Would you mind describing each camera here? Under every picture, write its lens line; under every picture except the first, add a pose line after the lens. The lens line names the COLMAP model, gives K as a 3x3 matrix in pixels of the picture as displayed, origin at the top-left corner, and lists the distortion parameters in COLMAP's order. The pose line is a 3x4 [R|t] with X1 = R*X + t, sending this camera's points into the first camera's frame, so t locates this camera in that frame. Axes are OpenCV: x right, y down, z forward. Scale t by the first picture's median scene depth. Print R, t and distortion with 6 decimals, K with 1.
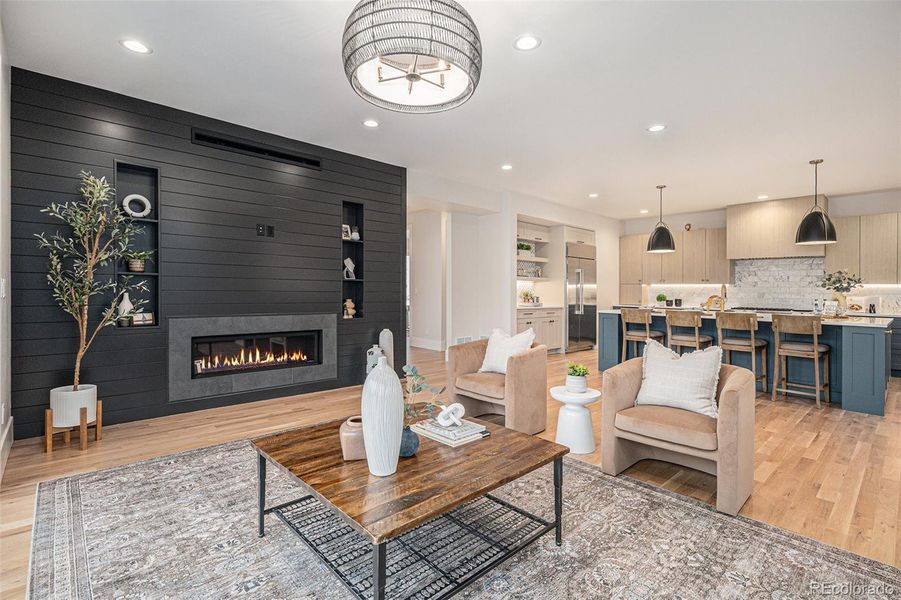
lens RADIAL K [[424.9, 0, 451.8], [0, 424.9, 293.4], [0, 0, 1]] dist [0.001846, -0.000358]
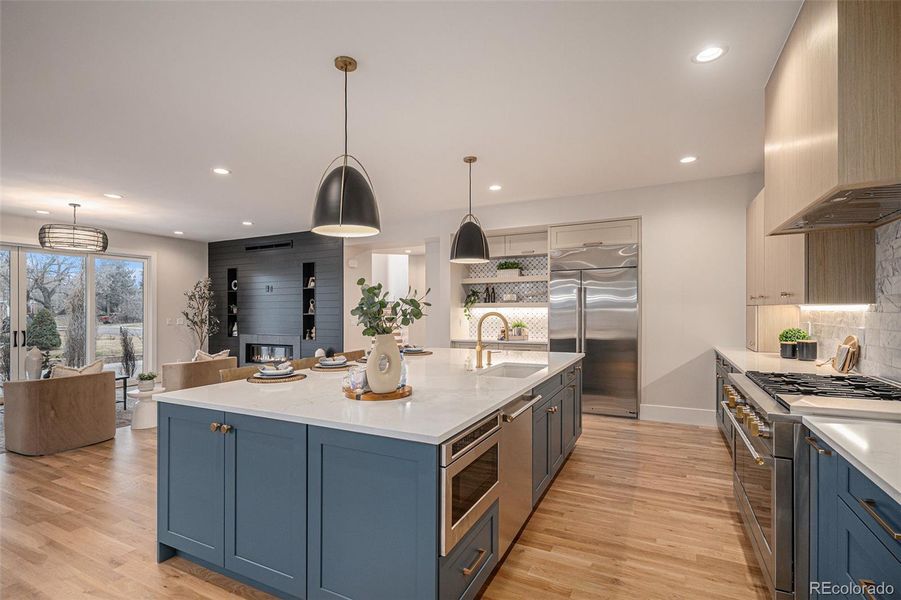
lens RADIAL K [[424.9, 0, 459.1], [0, 424.9, 309.0], [0, 0, 1]] dist [0.001846, -0.000358]
pose [[0.361433, -0.017309, -0.932237, 1.485500], [0.006208, 0.999850, -0.016158, -0.024365], [0.932377, 0.000053, 0.361486, 1.031939]]
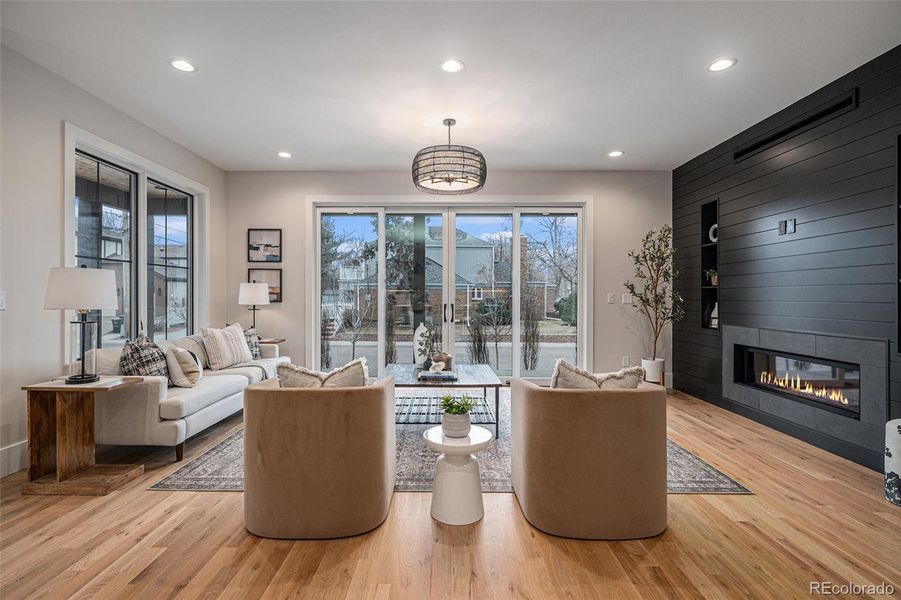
lens RADIAL K [[424.9, 0, 440.5], [0, 424.9, 288.9], [0, 0, 1]] dist [0.001846, -0.000358]
pose [[-0.687527, -0.029690, -0.725552, 0.578471], [-0.017595, 0.999552, -0.024230, 0.002268], [0.725946, -0.003892, -0.687741, 1.010734]]
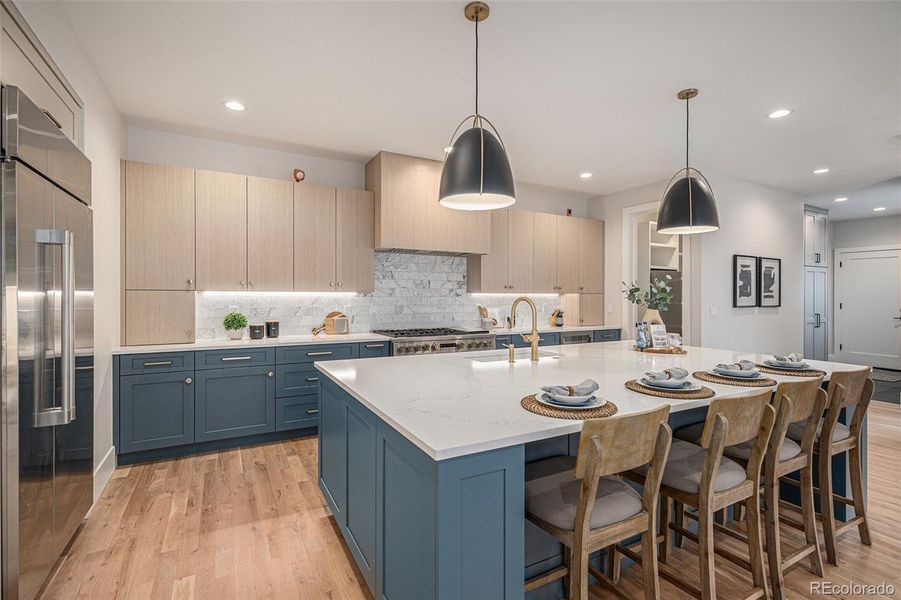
lens RADIAL K [[424.9, 0, 452.7], [0, 424.9, 294.6], [0, 0, 1]] dist [0.001846, -0.000358]
pose [[0.238402, -0.013574, 0.971072, 0.220490], [0.006036, 0.999904, 0.012496, -0.041848], [-0.971148, 0.002882, 0.238461, 1.279596]]
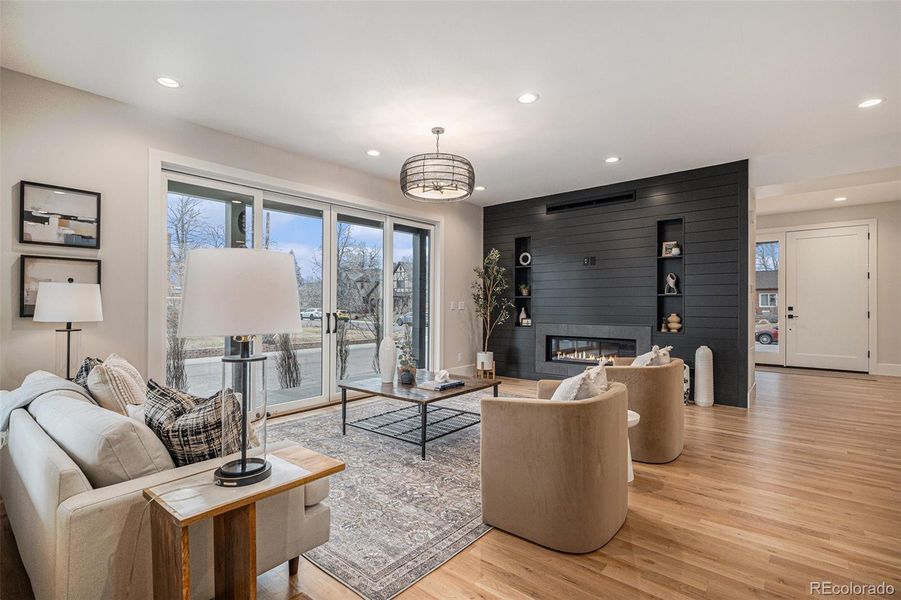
lens RADIAL K [[424.9, 0, 450.7], [0, 424.9, 302.1], [0, 0, 1]] dist [0.001846, -0.000358]
pose [[0.121086, -0.018927, -0.992462, 0.793485], [-0.001814, 0.999812, -0.019288, 0.007622], [0.992640, 0.004136, 0.121028, 0.377274]]
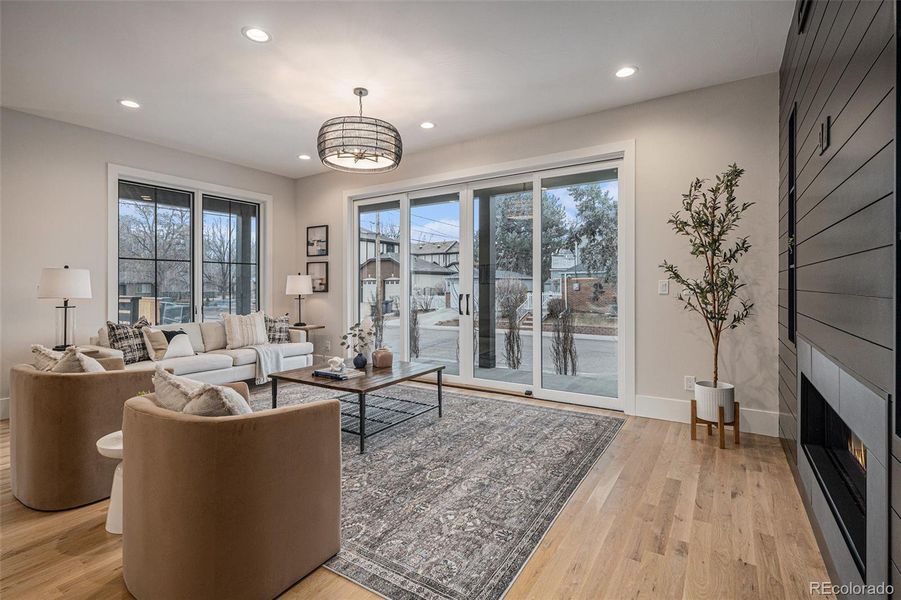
lens RADIAL K [[424.9, 0, 445.3], [0, 424.9, 283.2], [0, 0, 1]] dist [0.001846, -0.000358]
pose [[-0.970305, -0.010824, -0.241641, -0.002124], [-0.010273, 0.999941, -0.003543, -0.007705], [0.241665, -0.000955, -0.970359, 1.211550]]
